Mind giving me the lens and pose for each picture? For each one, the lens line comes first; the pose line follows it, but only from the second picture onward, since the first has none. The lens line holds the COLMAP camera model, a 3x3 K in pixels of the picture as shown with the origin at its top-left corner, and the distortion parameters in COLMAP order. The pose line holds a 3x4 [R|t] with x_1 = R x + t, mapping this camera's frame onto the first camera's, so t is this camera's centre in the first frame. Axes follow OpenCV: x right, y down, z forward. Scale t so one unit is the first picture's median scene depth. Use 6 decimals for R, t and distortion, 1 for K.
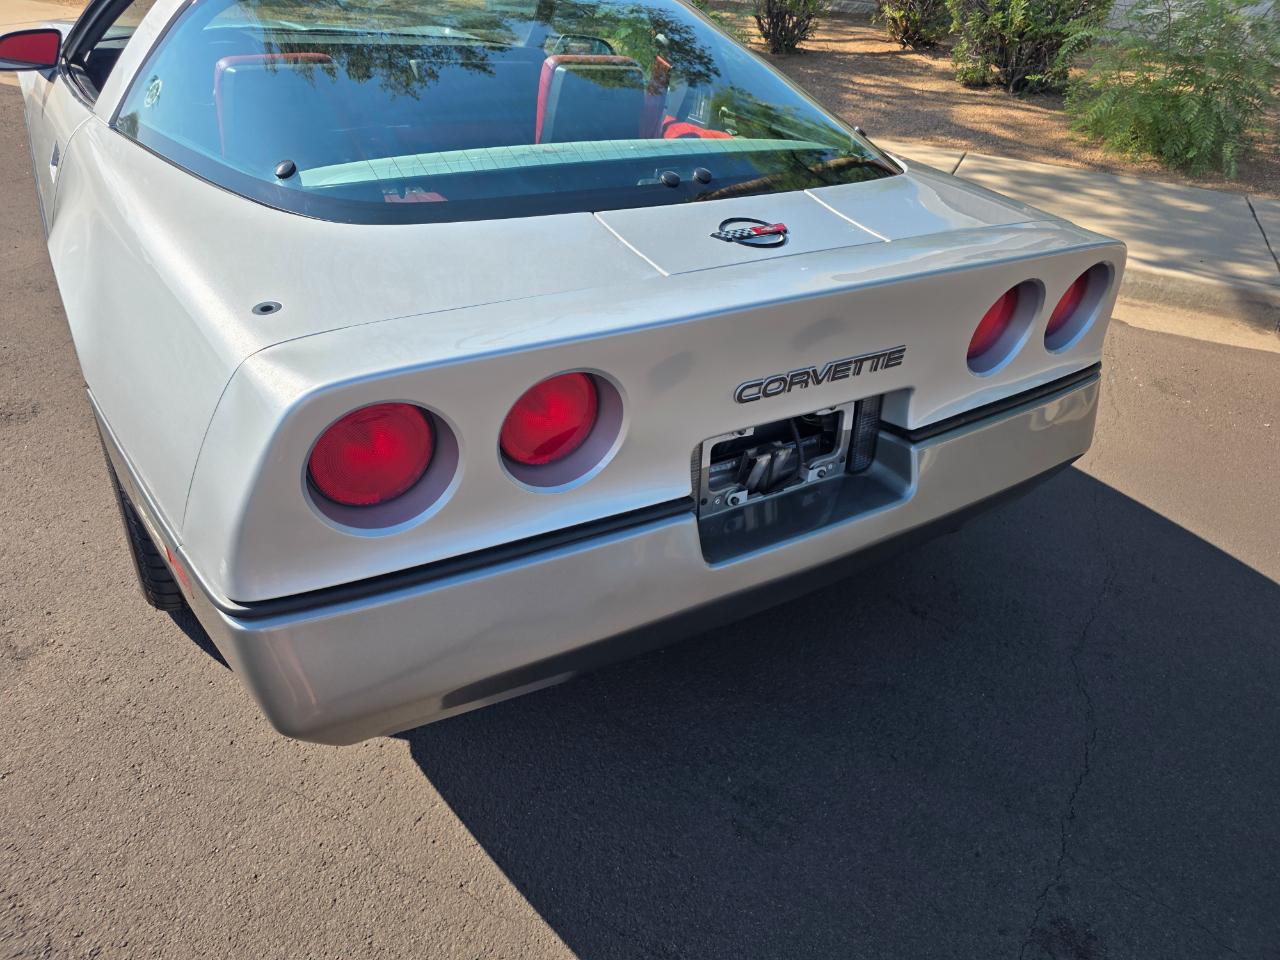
lens RADIAL K [[856.2, 0, 632.9], [0, 856.2, 482.0], [0, 0, 1]] dist [0.036983, -0.036885]
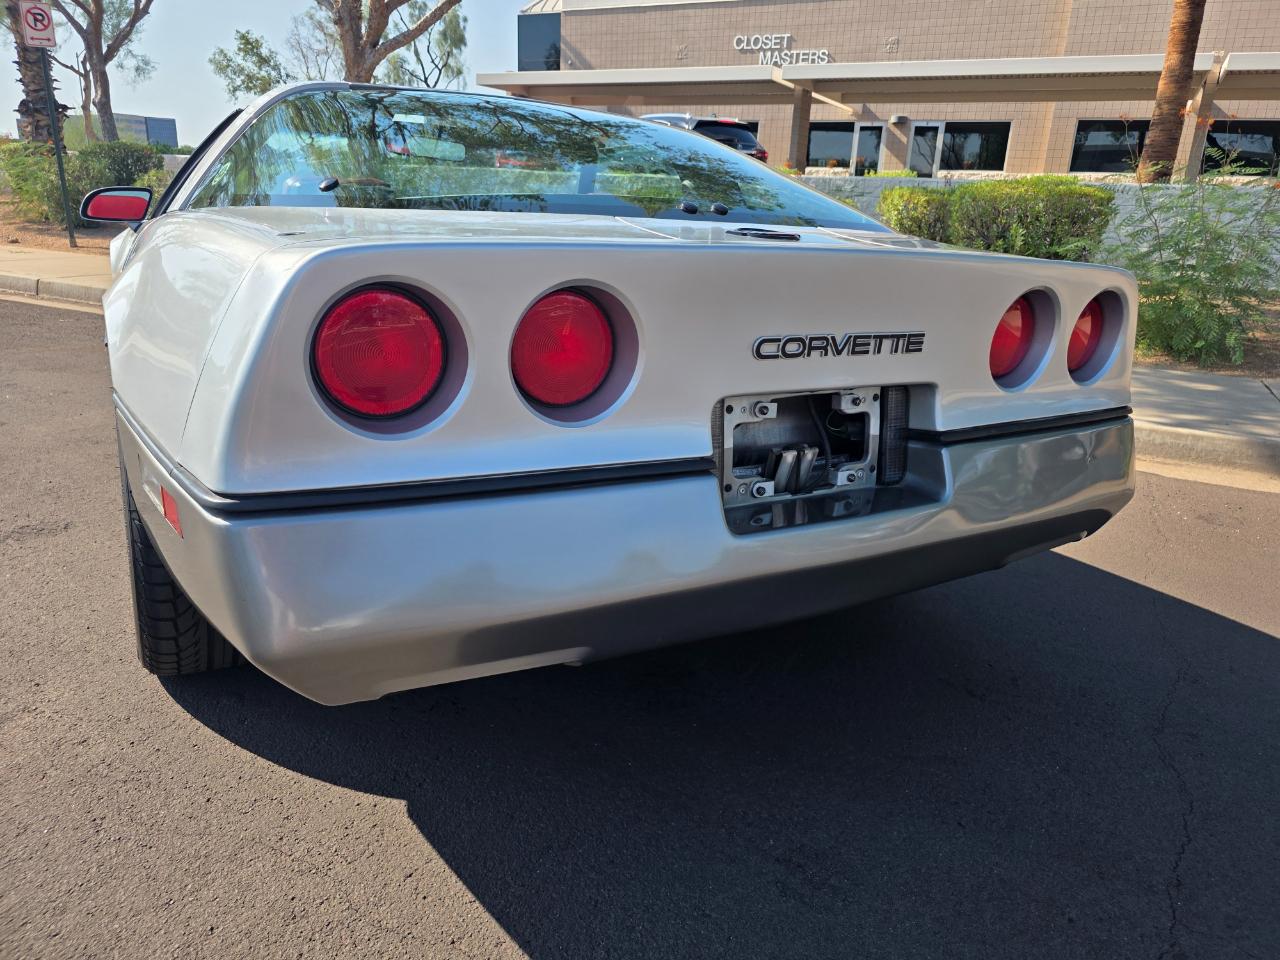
lens RADIAL K [[859.8, 0, 656.9], [0, 859.8, 483.7], [0, 0, 1]] dist [0.024908, -0.021601]
pose [[0.999688, -0.012870, -0.021395, 0.022096], [0.006422, 0.960624, -0.277776, 0.259925], [0.024127, 0.277552, 0.960408, 0.069108]]
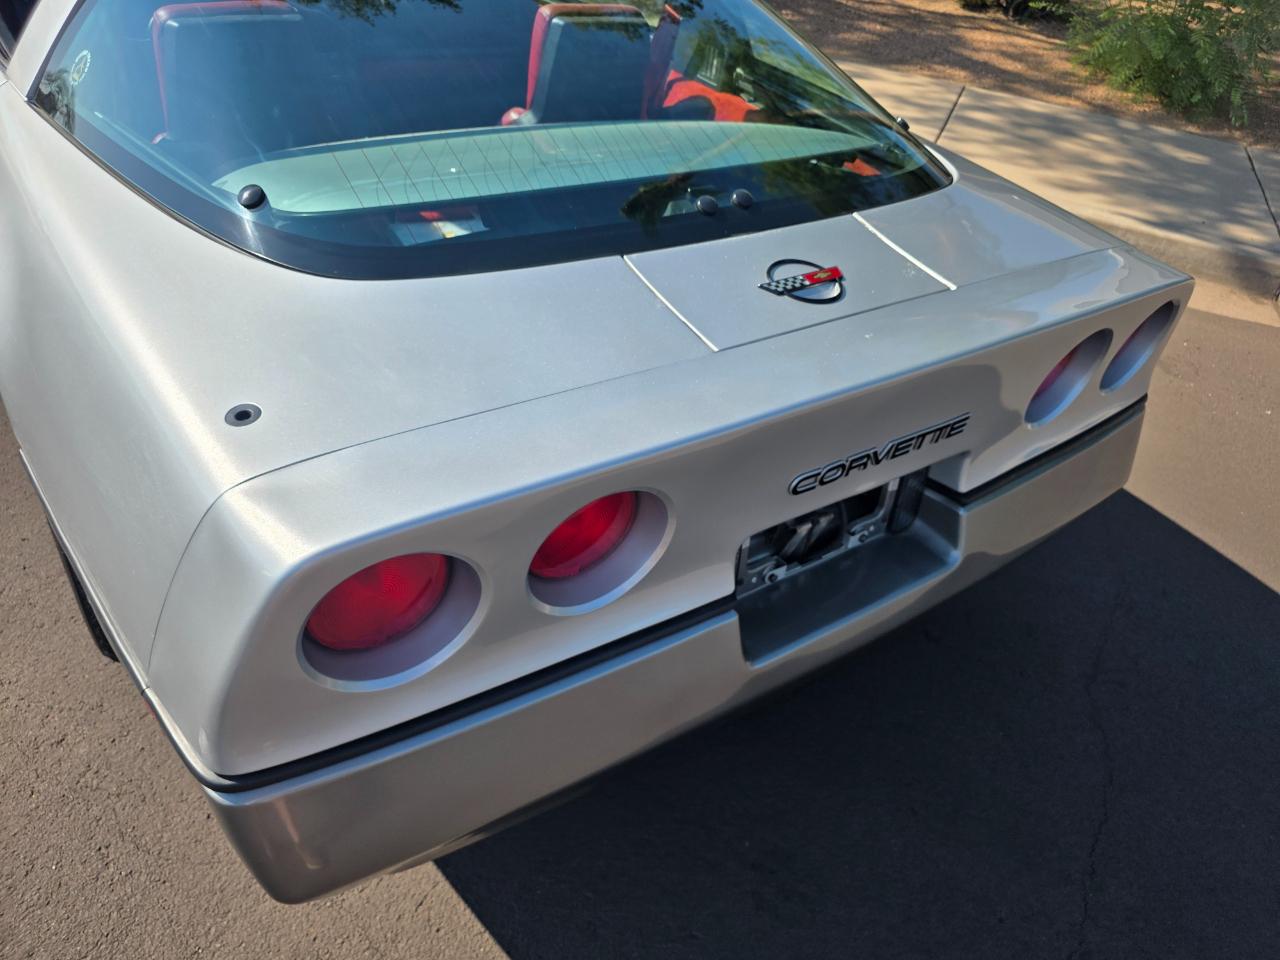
lens RADIAL K [[862.8, 0, 648.1], [0, 862.8, 491.2], [0, 0, 1]] dist [0.021441, -0.024001]
pose [[0.998109, 0.007080, 0.061064, -0.063318], [-0.013787, 0.993823, 0.110119, -0.155308], [-0.059907, -0.110753, 0.992041, 0.107936]]
